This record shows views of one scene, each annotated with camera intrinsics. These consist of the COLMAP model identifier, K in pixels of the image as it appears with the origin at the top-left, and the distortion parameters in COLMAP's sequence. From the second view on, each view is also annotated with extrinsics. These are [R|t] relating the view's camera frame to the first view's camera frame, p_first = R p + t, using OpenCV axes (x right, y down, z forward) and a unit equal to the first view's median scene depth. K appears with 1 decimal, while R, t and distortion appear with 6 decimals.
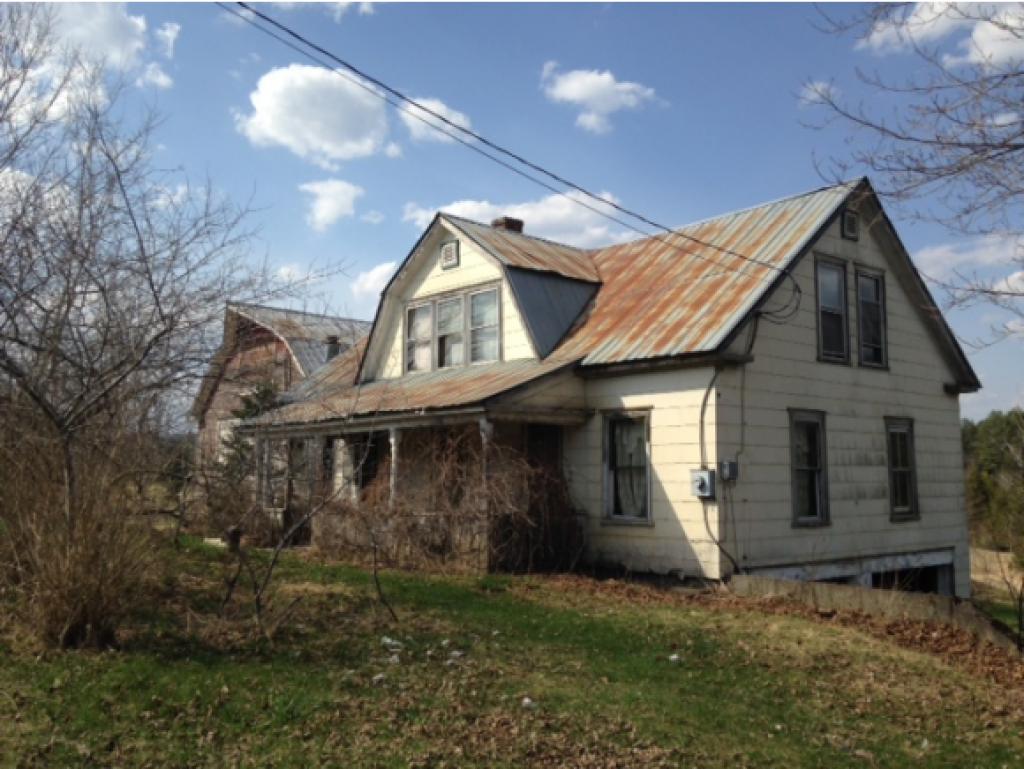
lens RADIAL K [[980.5, 0, 491.4], [0, 980.5, 383.8], [0, 0, 1]] dist [0.178264, -0.544057]
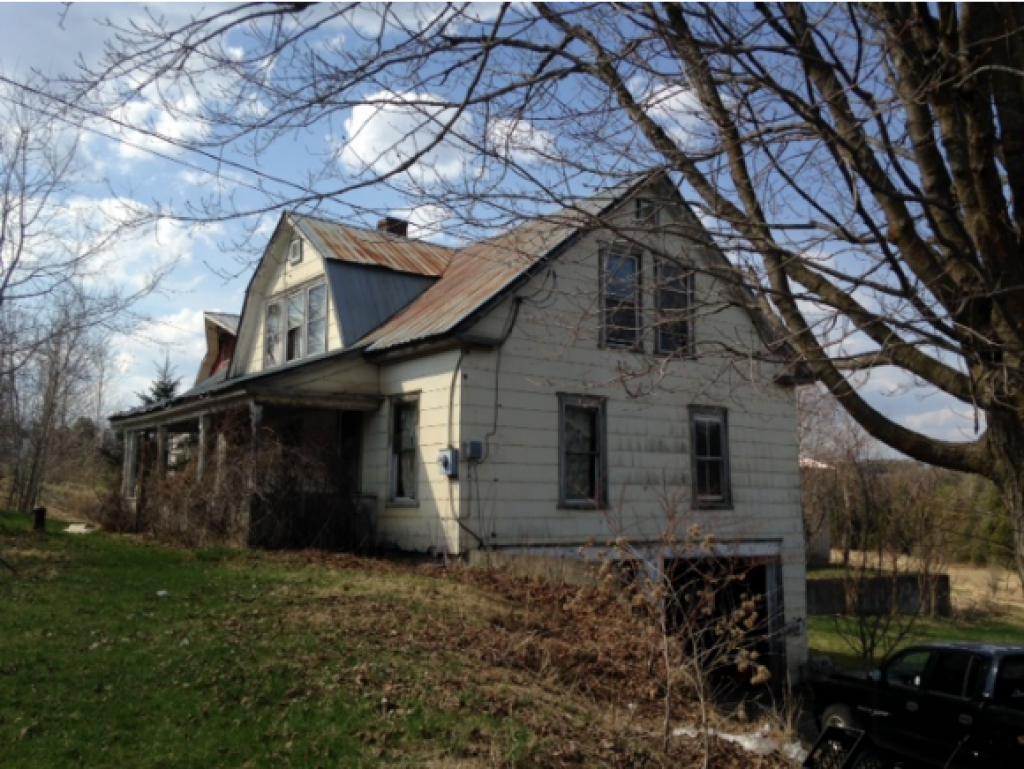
lens RADIAL K [[980.5, 0, 491.4], [0, 980.5, 383.8], [0, 0, 1]] dist [0.178264, -0.544057]
pose [[0.996870, -0.000456, -0.079051, 0.303002], [-0.001095, 0.999808, -0.019574, 0.034606], [0.079044, 0.019600, 0.996678, -0.017895]]
